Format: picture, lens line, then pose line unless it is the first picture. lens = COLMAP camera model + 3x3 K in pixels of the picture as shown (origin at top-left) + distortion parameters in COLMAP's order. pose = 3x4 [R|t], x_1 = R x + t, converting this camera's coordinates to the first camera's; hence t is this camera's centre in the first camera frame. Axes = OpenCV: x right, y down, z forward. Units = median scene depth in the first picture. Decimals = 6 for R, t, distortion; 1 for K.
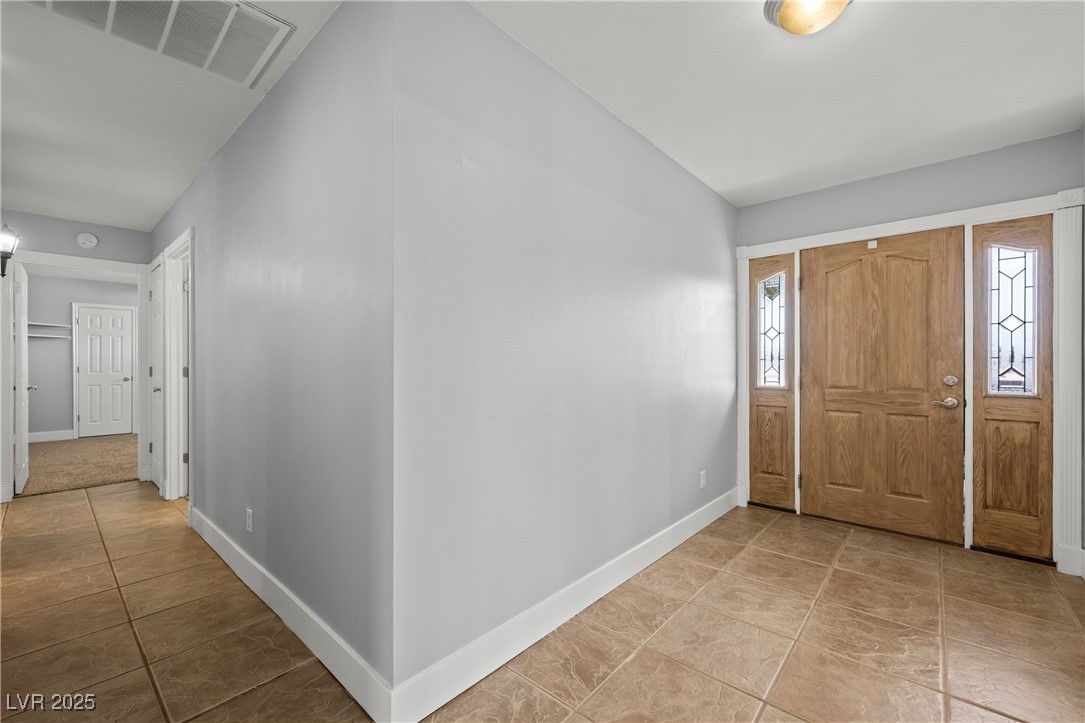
lens RADIAL K [[425.9, 0, 556.1], [0, 425.9, 364.6], [0, 0, 1]] dist [0.003412, -0.000556]
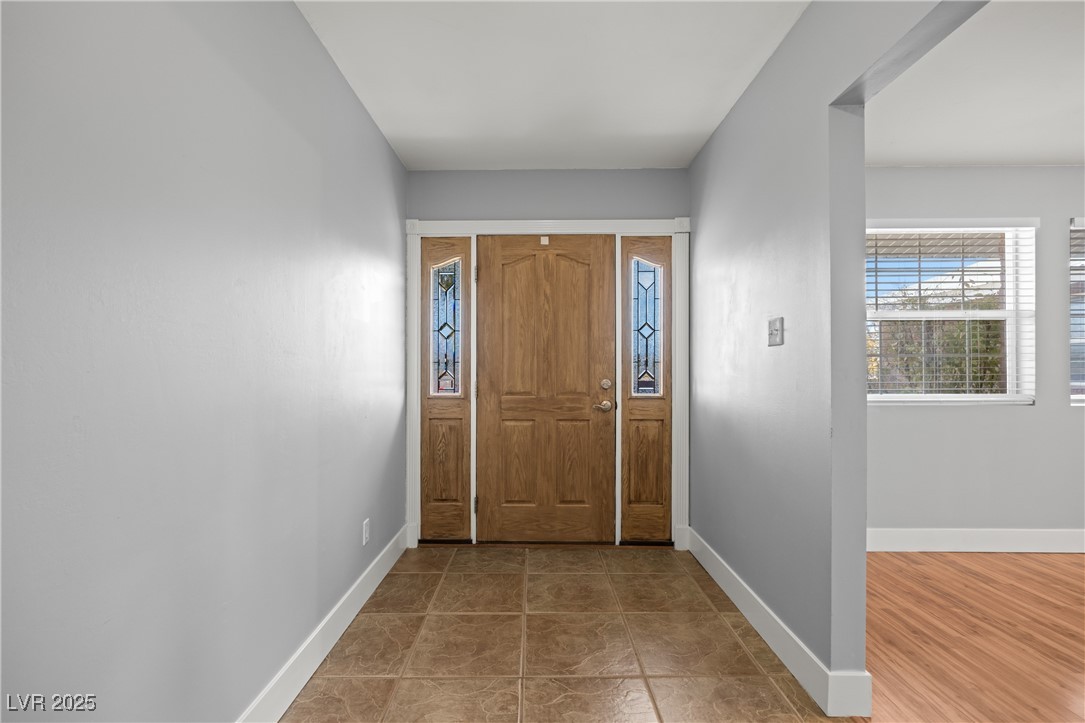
lens RADIAL K [[478.2, 0, 527.1], [0, 478.2, 359.9], [0, 0, 1]] dist [0.000674, 0.000463]
pose [[0.773781, 0.007666, 0.633407, 0.047115], [-0.000267, 0.999931, -0.011776, -0.006200], [-0.633453, 0.008943, 0.773729, 0.216159]]
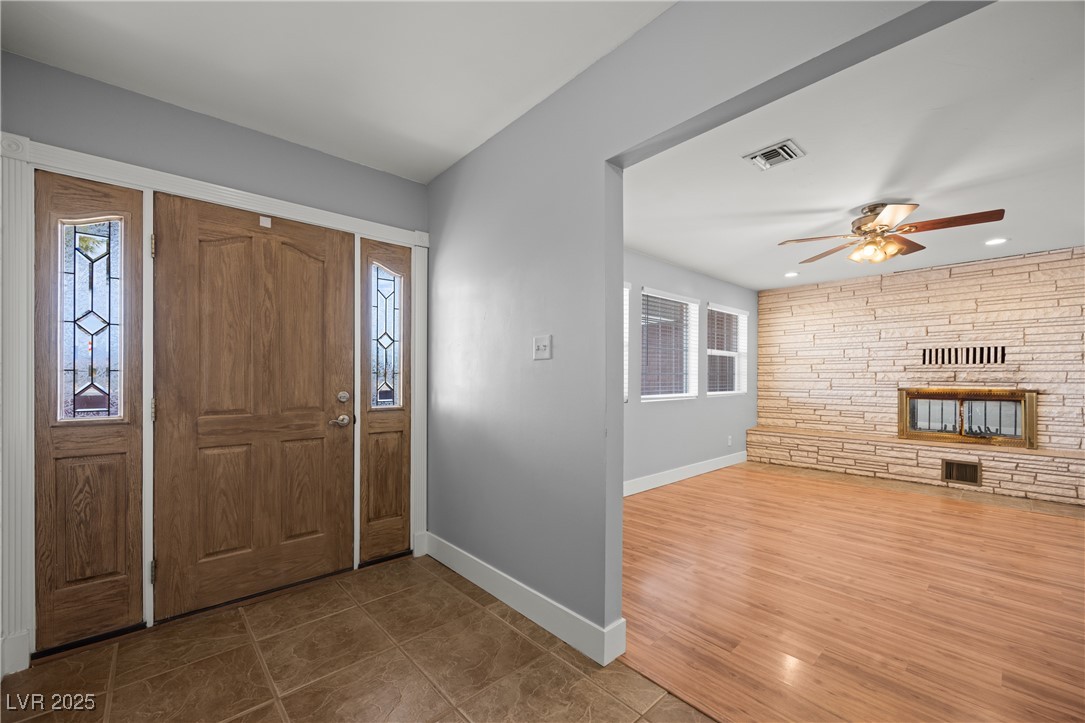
lens RADIAL K [[425.9, 0, 523.1], [0, 425.9, 380.5], [0, 0, 1]] dist [0.003412, -0.000556]
pose [[0.170280, -0.000276, 0.985396, 0.069375], [0.002087, 0.999998, -0.000080, 0.003179], [-0.985394, 0.002070, 0.170280, 0.425086]]
